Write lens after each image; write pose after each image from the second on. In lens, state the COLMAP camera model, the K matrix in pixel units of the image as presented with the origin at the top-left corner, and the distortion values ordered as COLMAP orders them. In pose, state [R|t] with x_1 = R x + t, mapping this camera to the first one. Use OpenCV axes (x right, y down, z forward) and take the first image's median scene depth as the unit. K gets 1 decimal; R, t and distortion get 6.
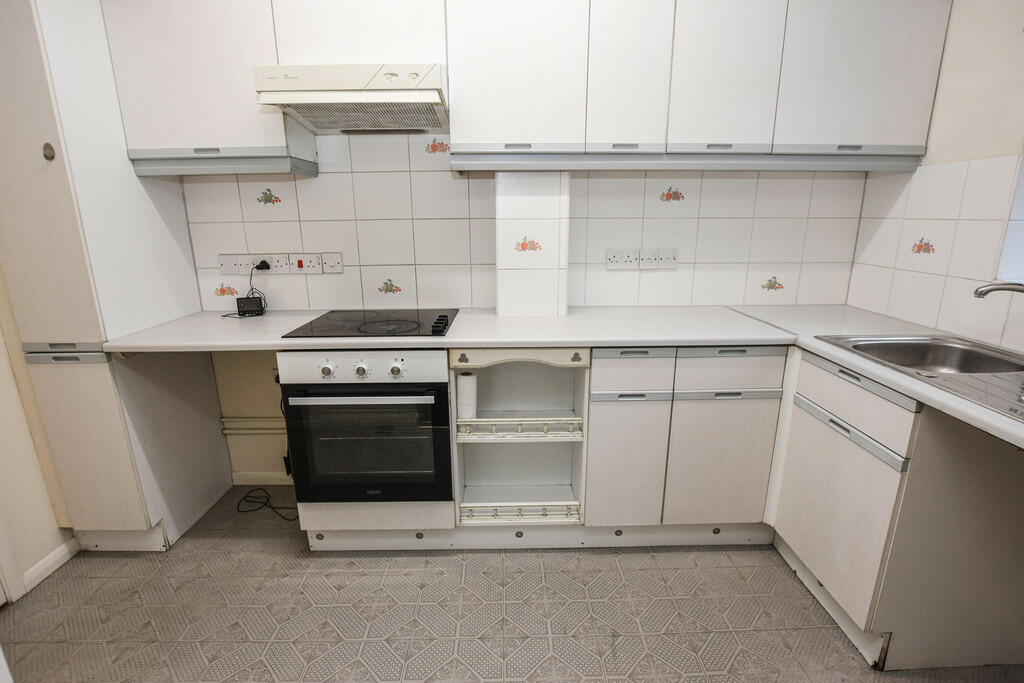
lens RADIAL K [[486.0, 0, 508.1], [0, 486.0, 340.3], [0, 0, 1]] dist [-0.027219, -0.000556]
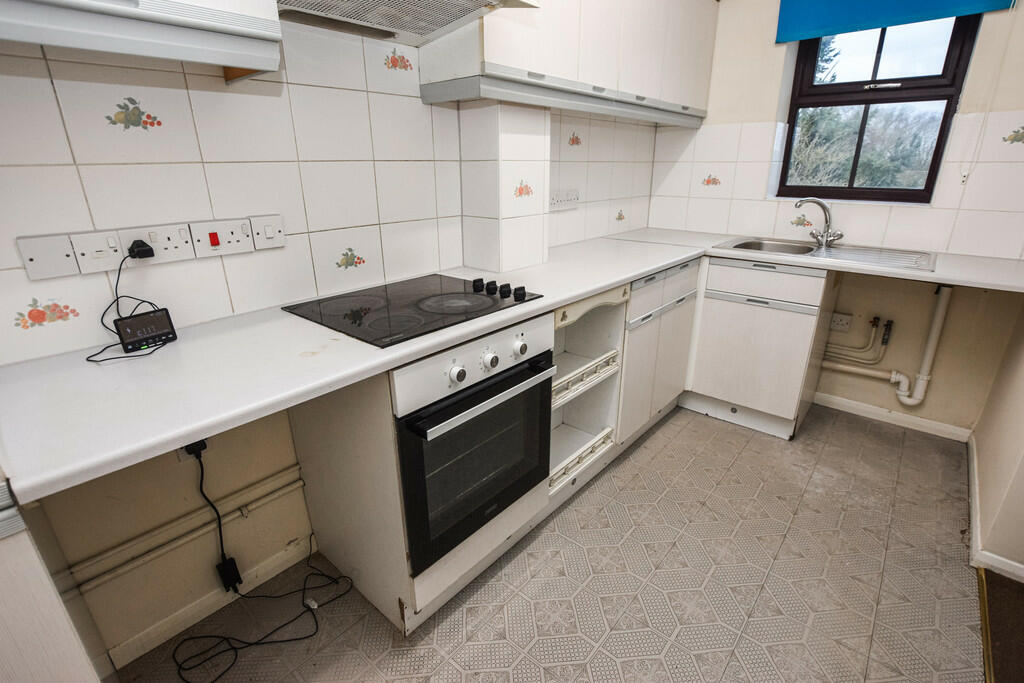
lens RADIAL K [[486.0, 0, 508.8], [0, 486.0, 341.2], [0, 0, 1]] dist [-0.027219, -0.000556]
pose [[0.664663, -0.252310, 0.703252, -0.696443], [0.188003, 0.967448, 0.169410, -0.078471], [-0.723103, 0.019613, 0.690462, 0.388501]]
